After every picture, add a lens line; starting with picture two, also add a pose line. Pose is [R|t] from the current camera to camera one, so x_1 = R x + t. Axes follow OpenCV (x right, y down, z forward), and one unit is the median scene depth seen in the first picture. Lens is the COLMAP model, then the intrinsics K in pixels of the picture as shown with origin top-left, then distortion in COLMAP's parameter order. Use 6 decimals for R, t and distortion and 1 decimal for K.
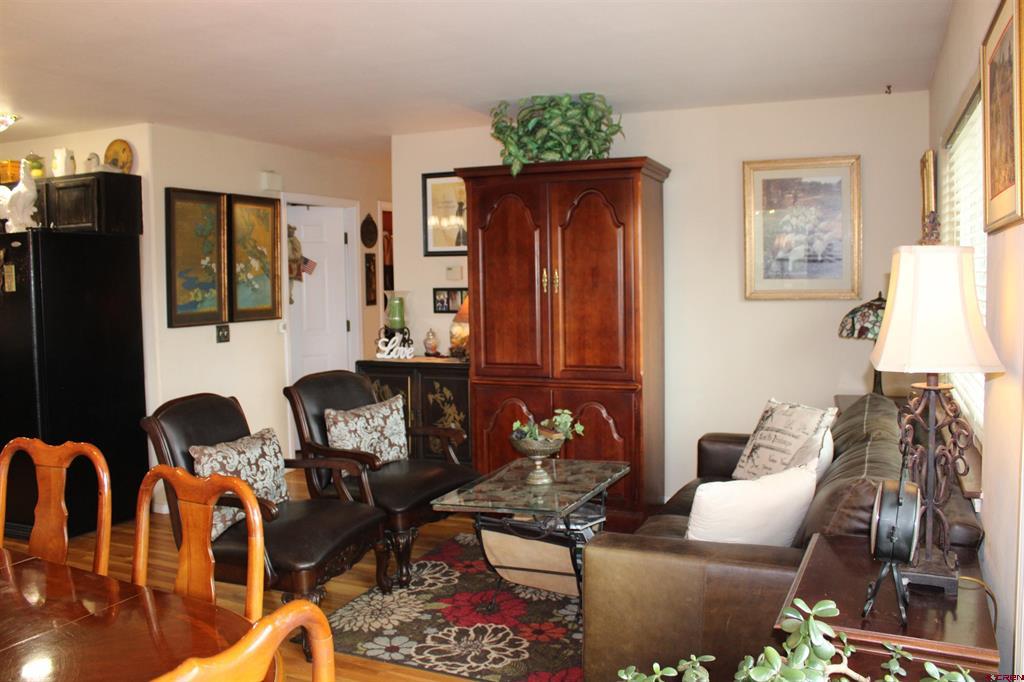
lens RADIAL K [[858.9, 0, 510.0], [0, 858.9, 323.5], [0, 0, 1]] dist [-0.165070, 0.149664]
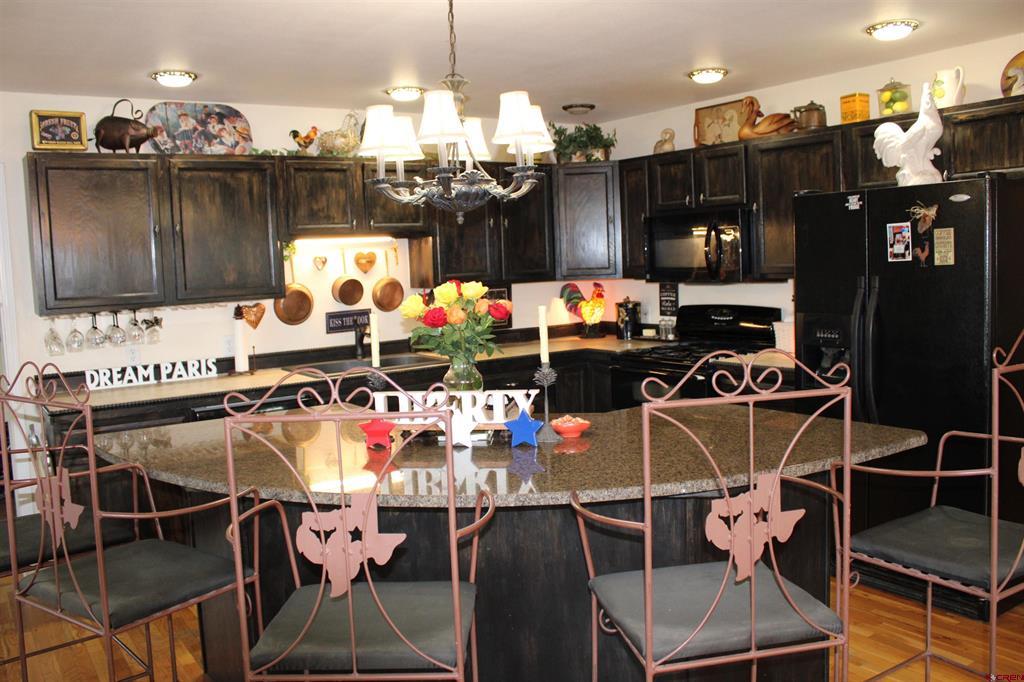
lens RADIAL K [[862.3, 0, 510.6], [0, 862.3, 325.9], [0, 0, 1]] dist [-0.163239, 0.148182]
pose [[0.858477, 0.025334, -0.512226, -0.492203], [-0.008006, 0.999319, 0.036006, -0.008232], [0.512789, -0.026809, 0.858096, 0.166869]]
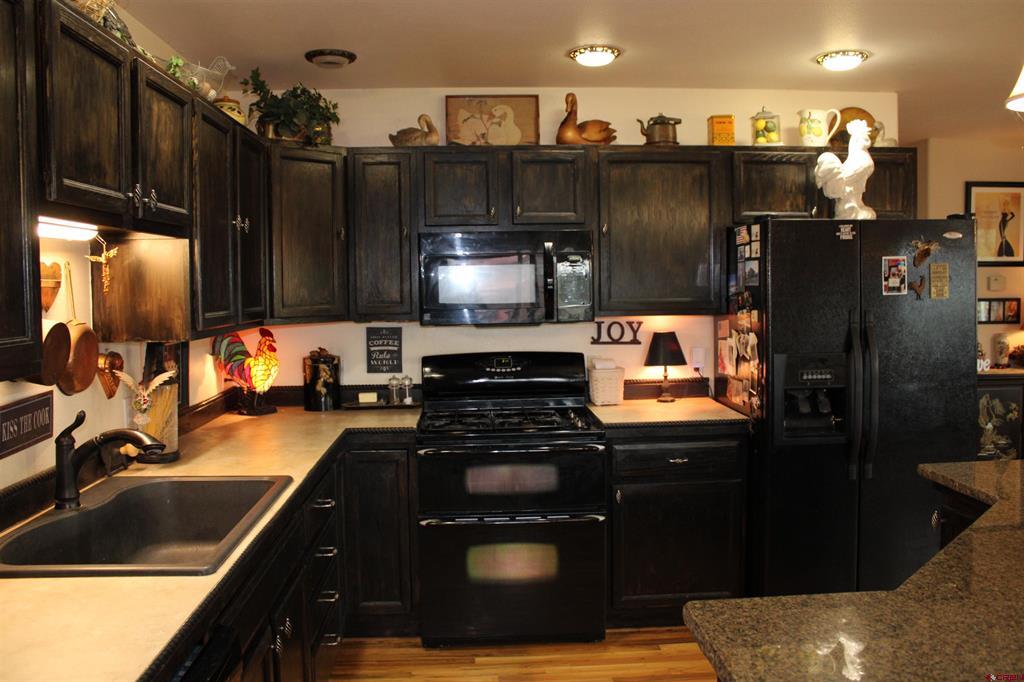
lens RADIAL K [[858.9, 0, 510.0], [0, 858.9, 323.5], [0, 0, 1]] dist [-0.165070, 0.149664]
pose [[0.888761, -0.015360, 0.458114, -1.137452], [0.024899, 0.999581, -0.014790, -0.013602], [-0.457695, 0.024552, 0.888770, 0.456188]]
